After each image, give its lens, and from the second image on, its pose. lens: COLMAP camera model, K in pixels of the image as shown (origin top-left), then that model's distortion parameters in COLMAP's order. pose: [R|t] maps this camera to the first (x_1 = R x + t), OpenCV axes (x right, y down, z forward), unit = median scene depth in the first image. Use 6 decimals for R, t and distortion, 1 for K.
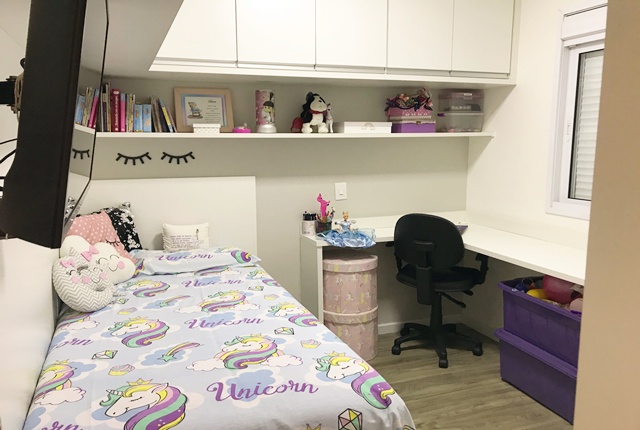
lens RADIAL K [[530.4, 0, 310.7], [0, 530.4, 222.5], [0, 0, 1]] dist [0.059465, -0.057309]
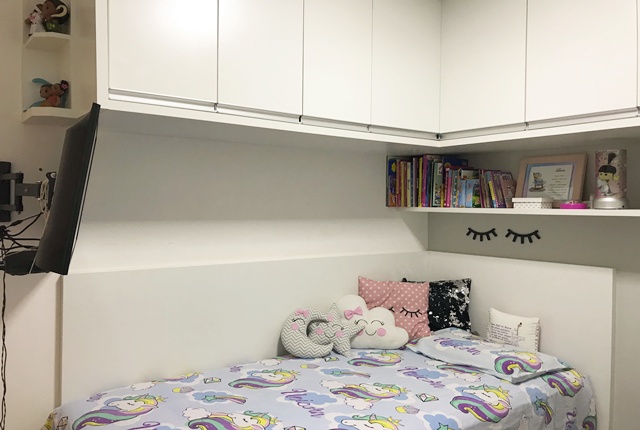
lens RADIAL K [[530.4, 0, 310.7], [0, 530.4, 222.5], [0, 0, 1]] dist [0.059465, -0.057309]
pose [[0.290010, 0.037263, -0.956298, 0.527871], [-0.157591, 0.987461, -0.009314, -0.090246], [0.943959, 0.153405, 0.292246, 0.462754]]
